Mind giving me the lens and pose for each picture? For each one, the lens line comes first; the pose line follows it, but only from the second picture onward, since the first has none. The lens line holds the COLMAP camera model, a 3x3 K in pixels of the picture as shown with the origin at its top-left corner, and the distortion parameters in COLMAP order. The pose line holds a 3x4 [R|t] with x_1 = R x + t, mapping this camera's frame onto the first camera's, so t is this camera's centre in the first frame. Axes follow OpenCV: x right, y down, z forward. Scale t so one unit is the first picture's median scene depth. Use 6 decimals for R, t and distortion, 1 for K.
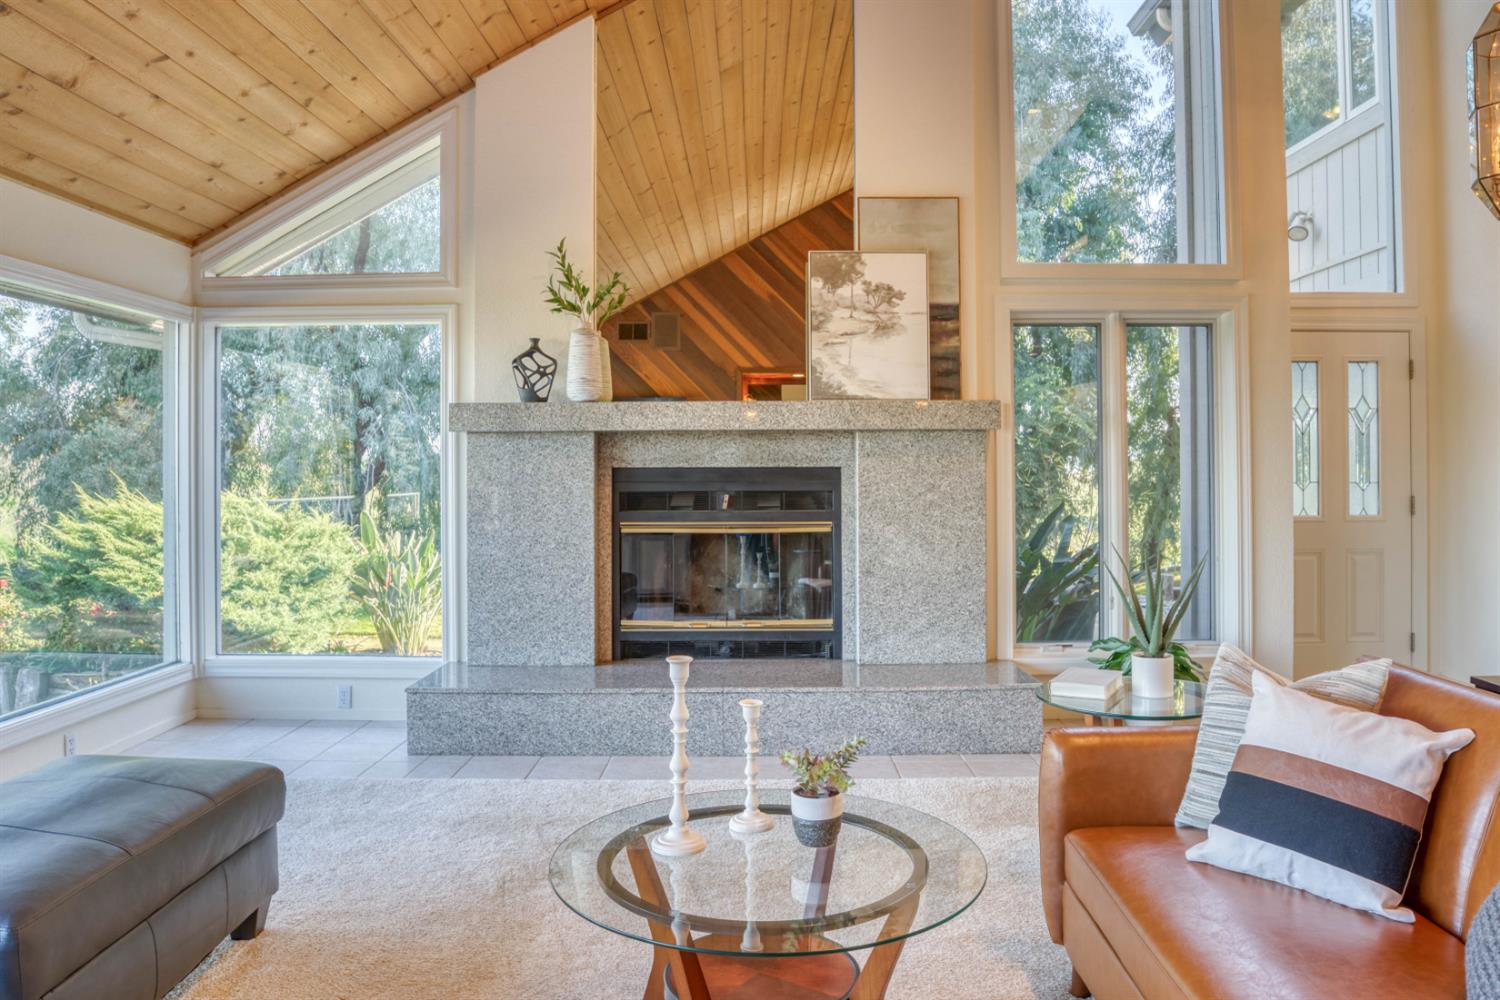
lens RADIAL K [[1076.2, 0, 729.7], [0, 1076.2, 464.2], [0, 0, 1]] dist [-0.056937, 0.005461]
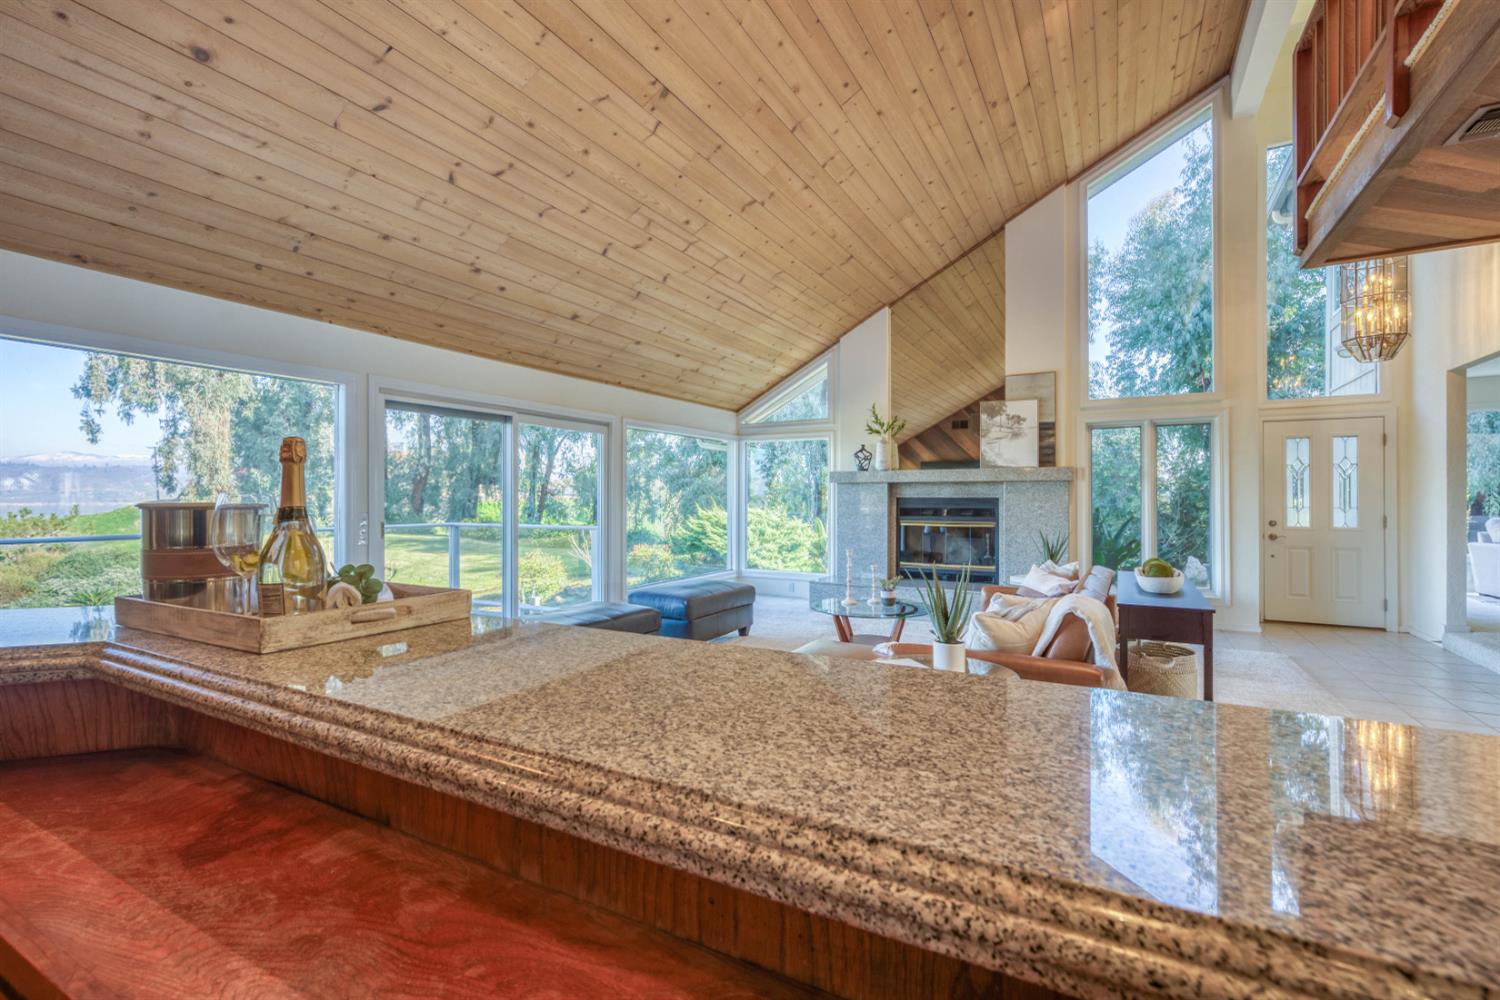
lens RADIAL K [[683.8, 0, 748.0], [0, 683.8, 498.5], [0, 0, 1]] dist [0.000221, -0.000011]
pose [[0.889925, 0.004231, -0.456088, 0.288503], [-0.001531, 0.999979, 0.006289, -0.003858], [0.456105, -0.004899, 0.889913, -0.493430]]
